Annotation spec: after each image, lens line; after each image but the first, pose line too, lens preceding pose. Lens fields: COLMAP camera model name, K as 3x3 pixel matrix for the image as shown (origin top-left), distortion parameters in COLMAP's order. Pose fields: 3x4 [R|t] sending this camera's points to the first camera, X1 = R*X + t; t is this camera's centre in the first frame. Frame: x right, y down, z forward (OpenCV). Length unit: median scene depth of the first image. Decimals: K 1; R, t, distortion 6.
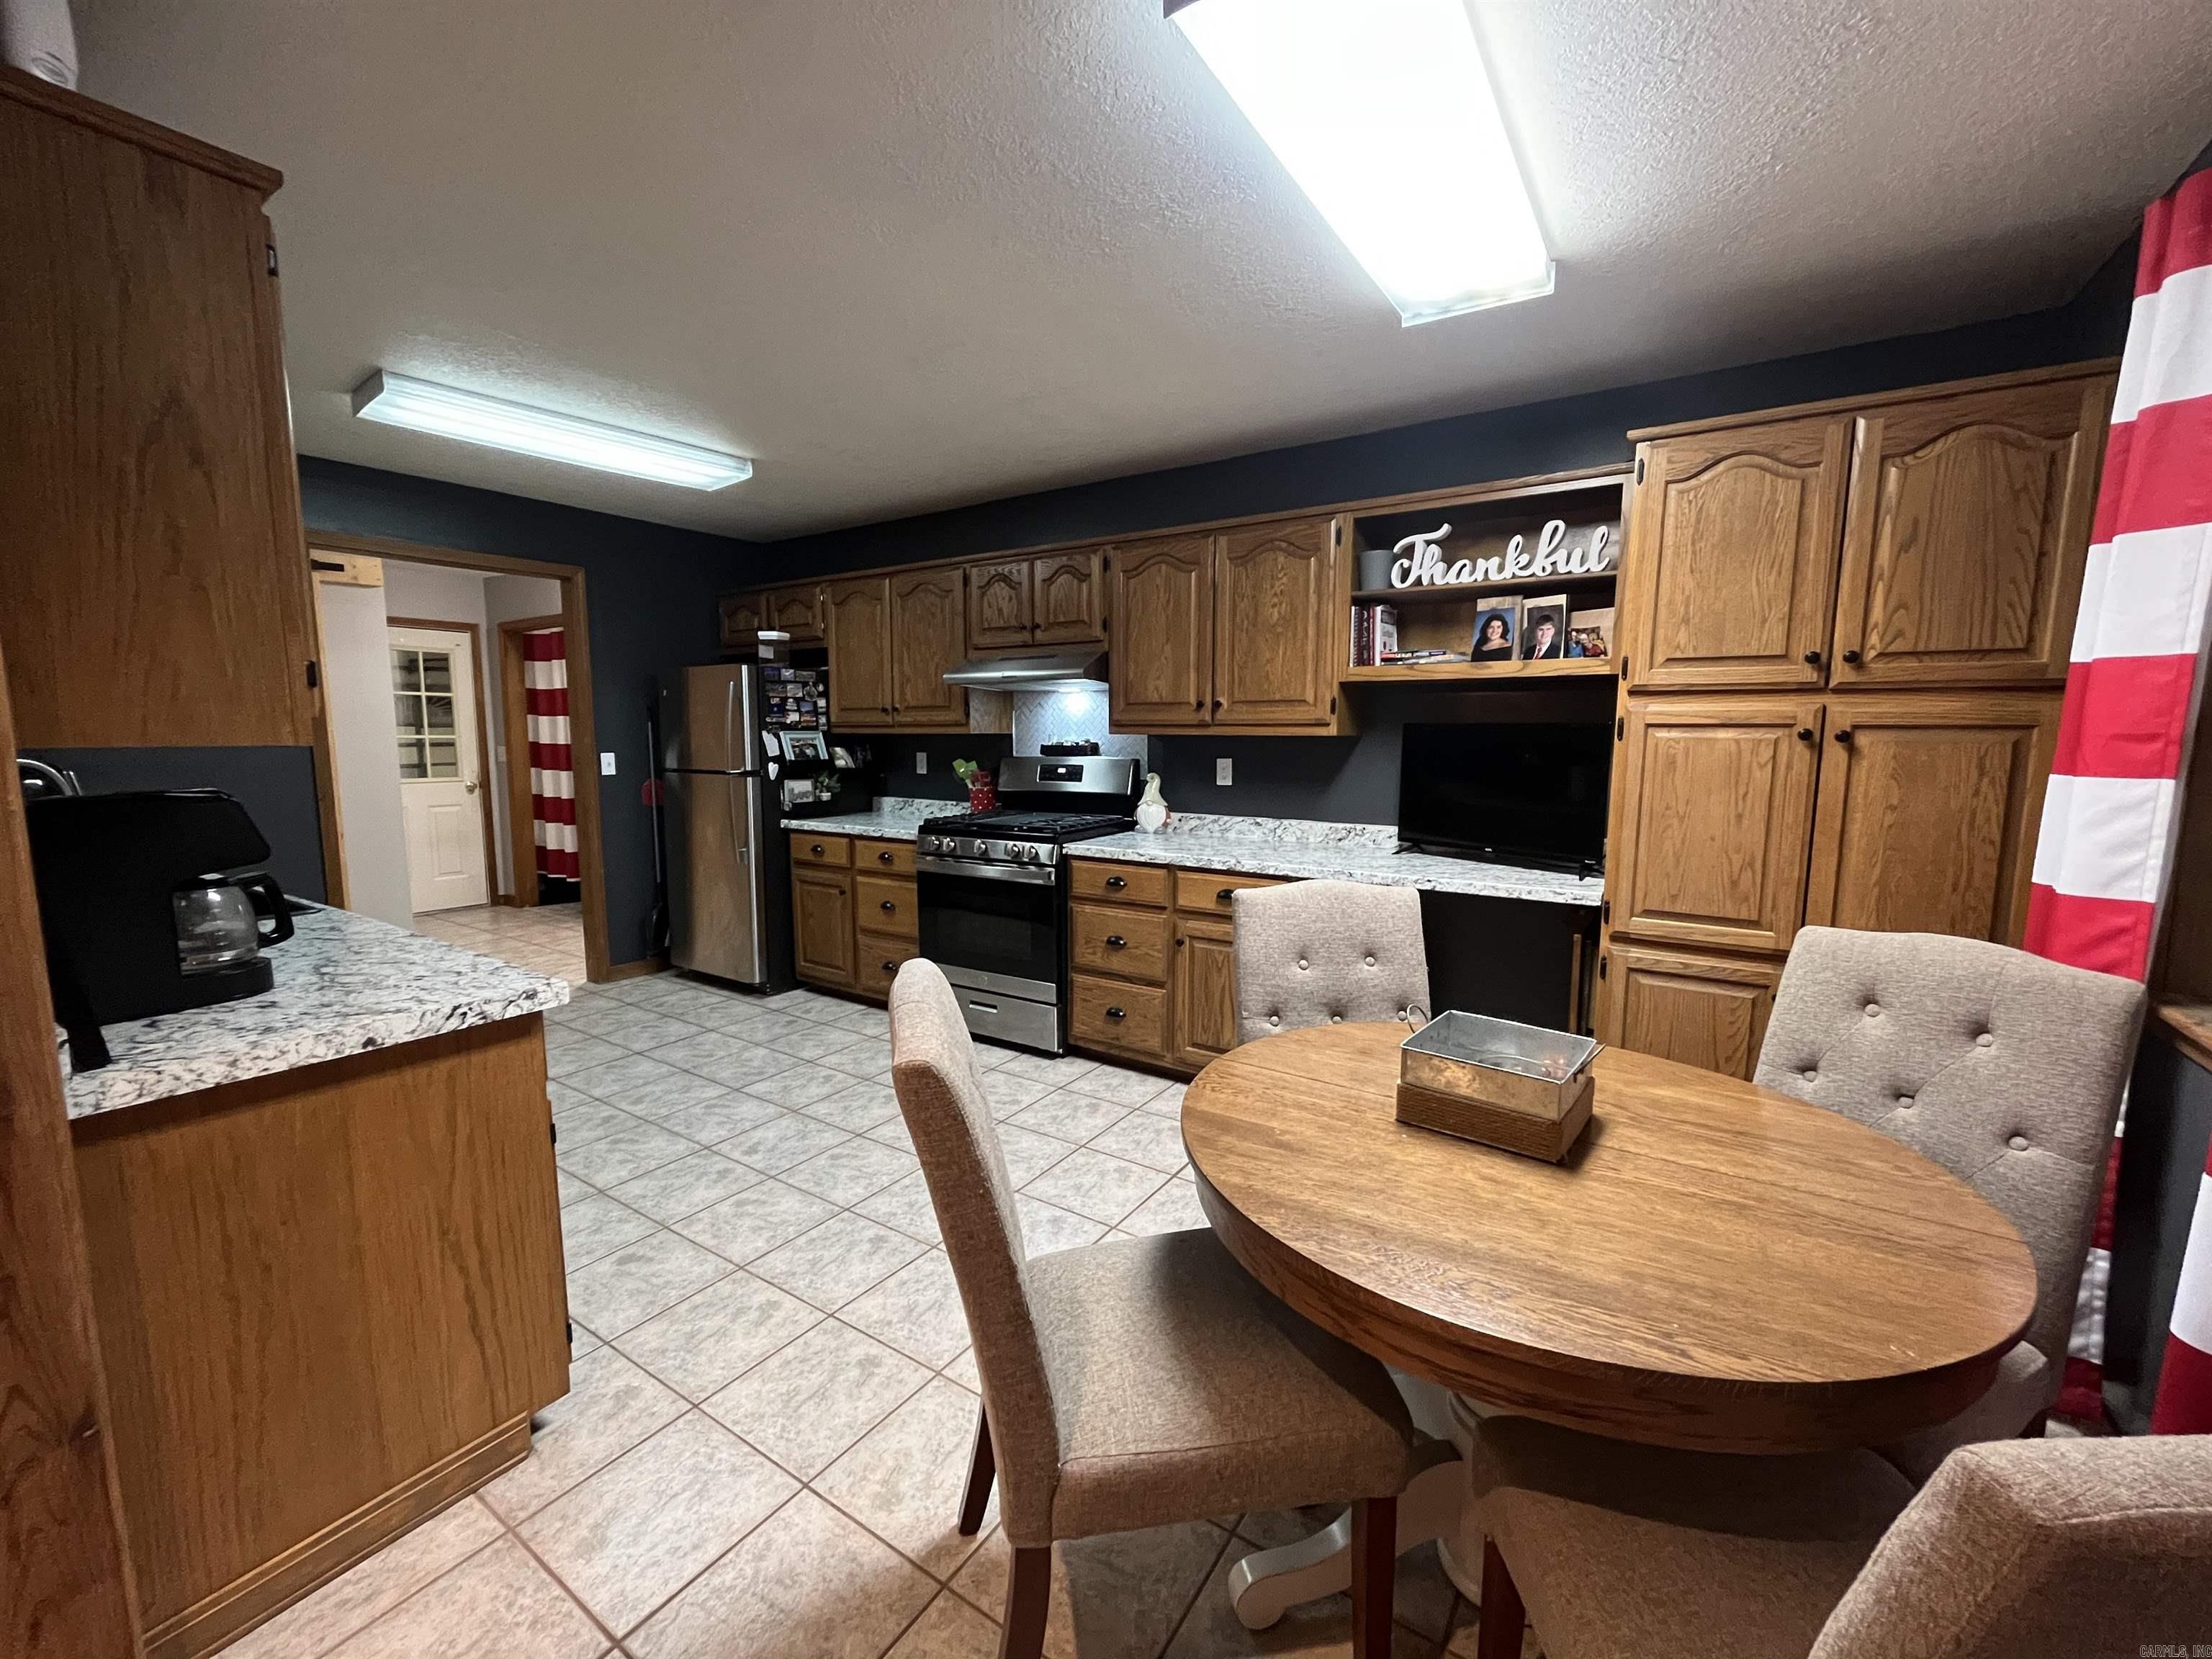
lens RADIAL K [[897.5, 0, 1105.2], [0, 897.5, 835.2], [0, 0, 1]] dist [0.003154, 0.000337]
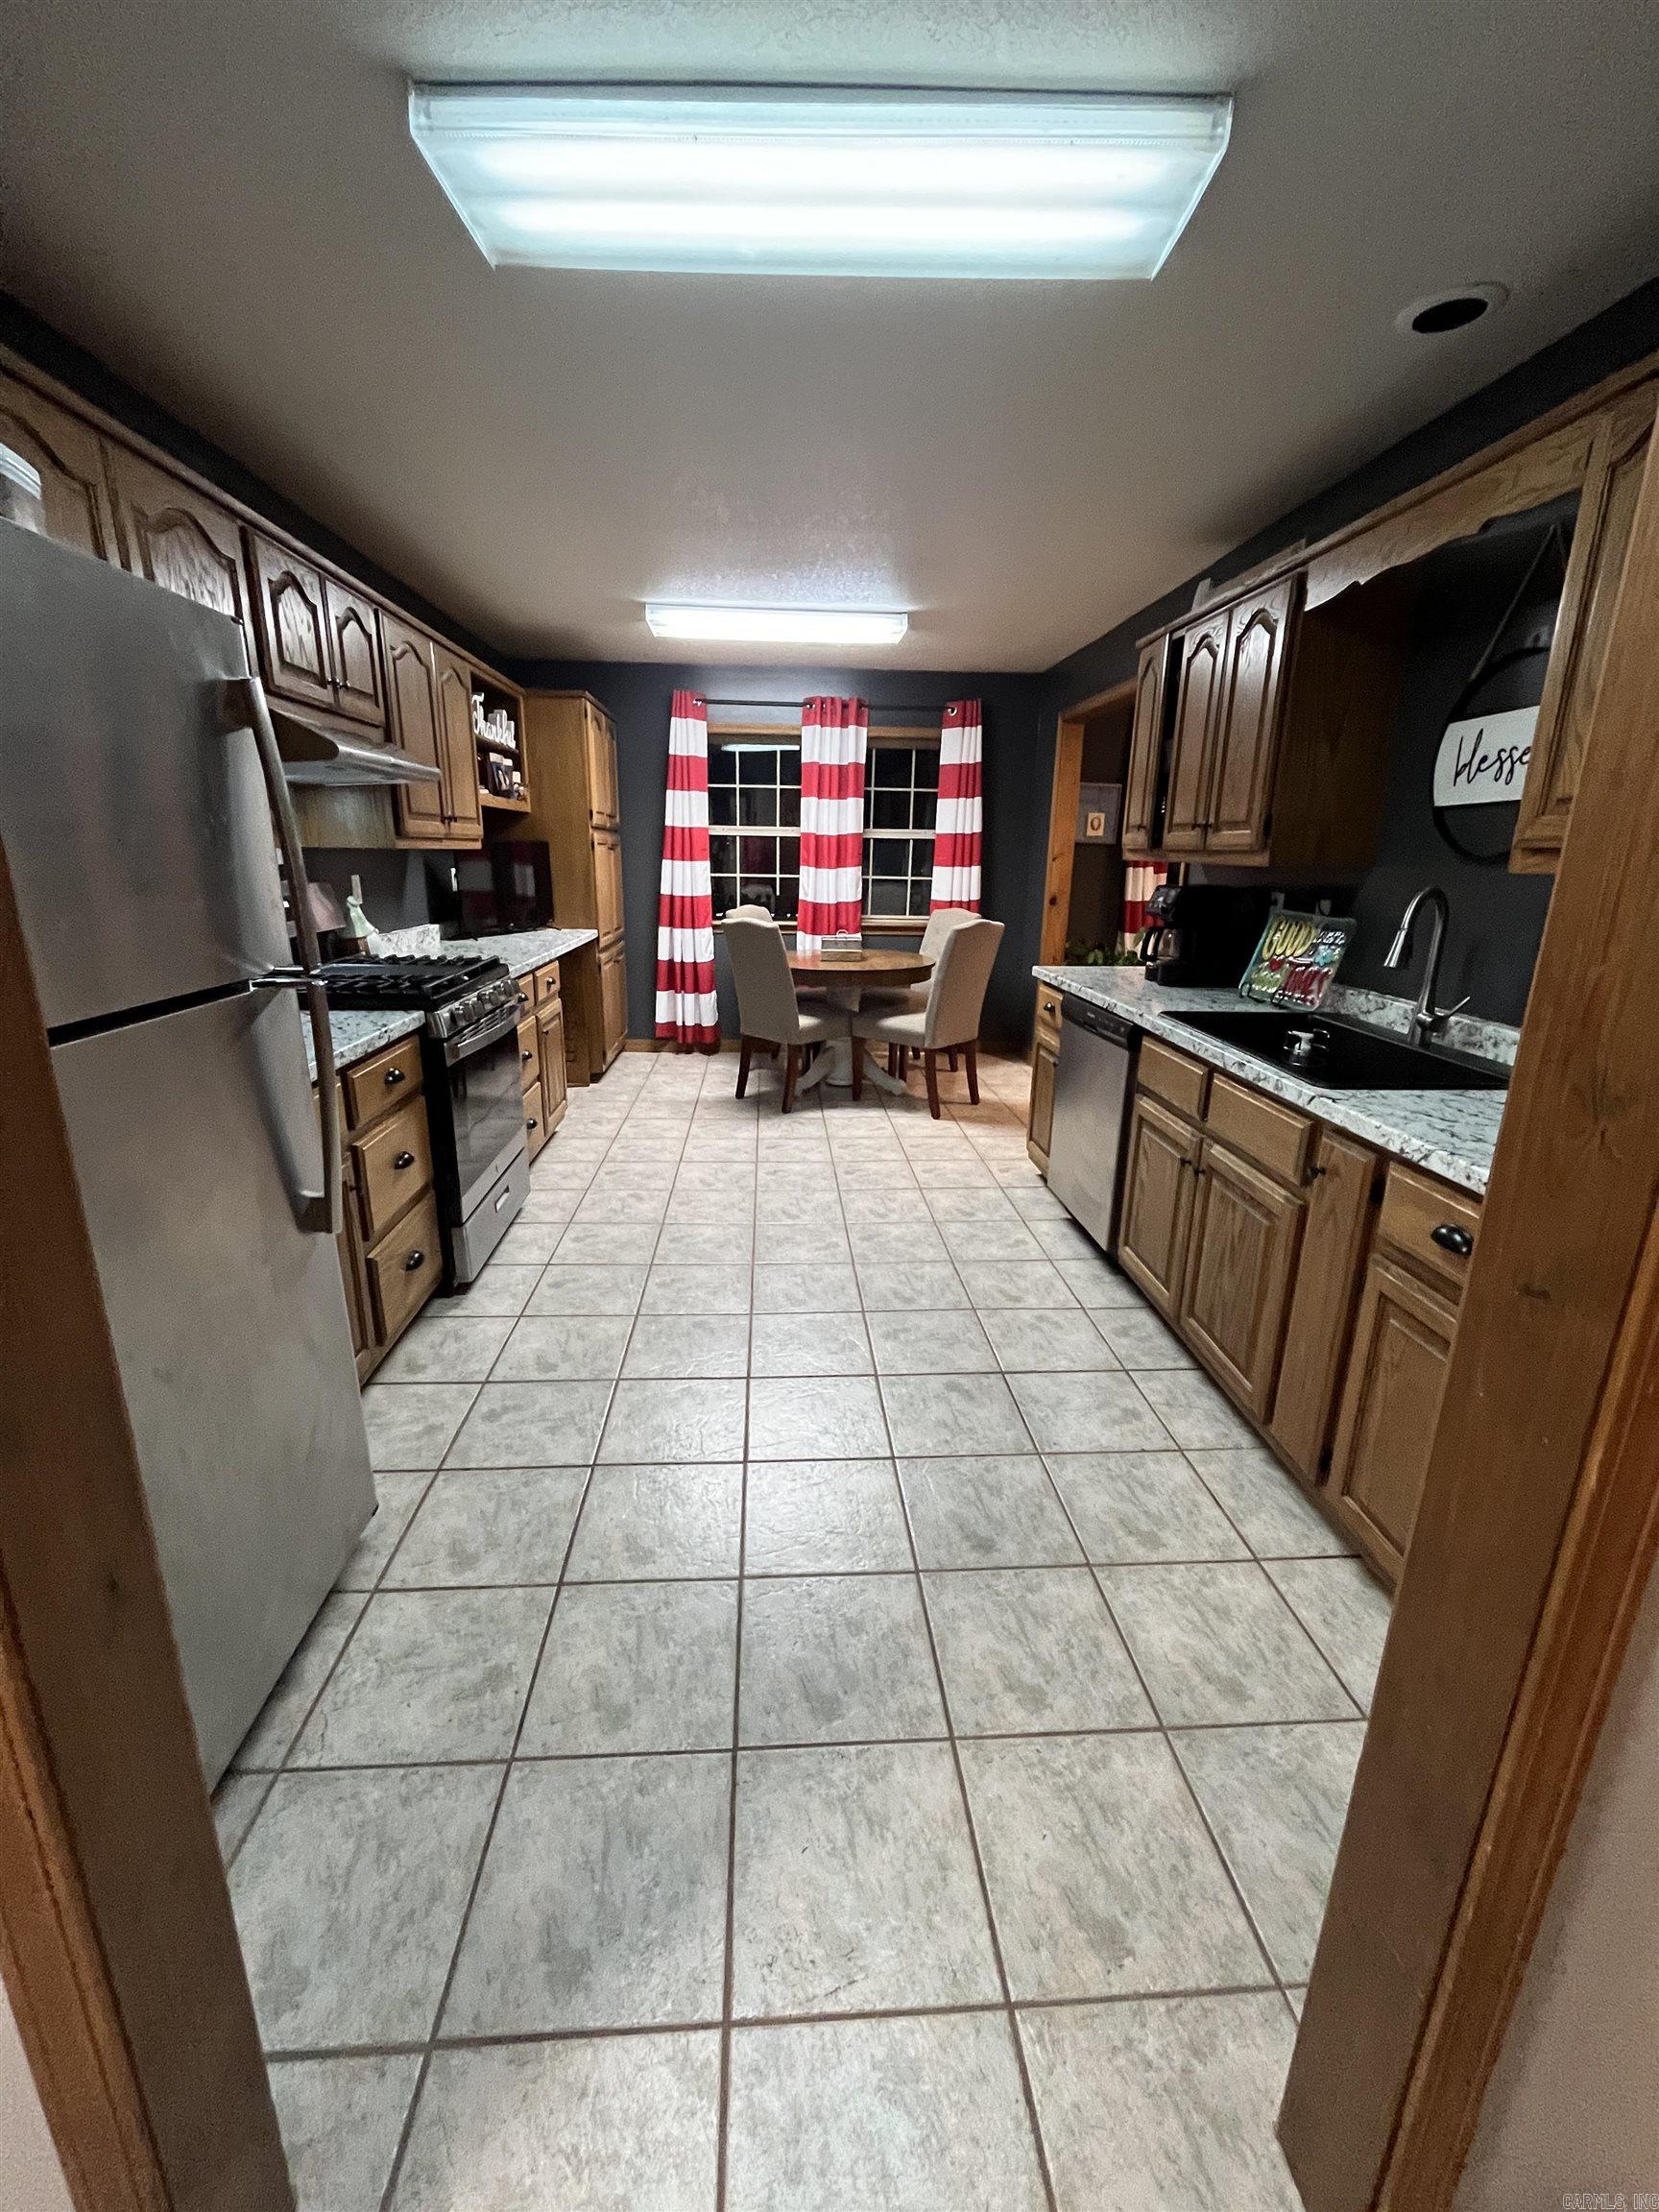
lens RADIAL K [[897.5, 0, 817.3], [0, 897.5, 1100.0], [0, 0, 1]] dist [0.003154, 0.000337]
pose [[-0.596740, -0.221967, 0.771124, -1.107643], [0.080811, 0.939471, 0.332962, -0.166387], [-0.798355, 0.261007, -0.542683, 1.456644]]
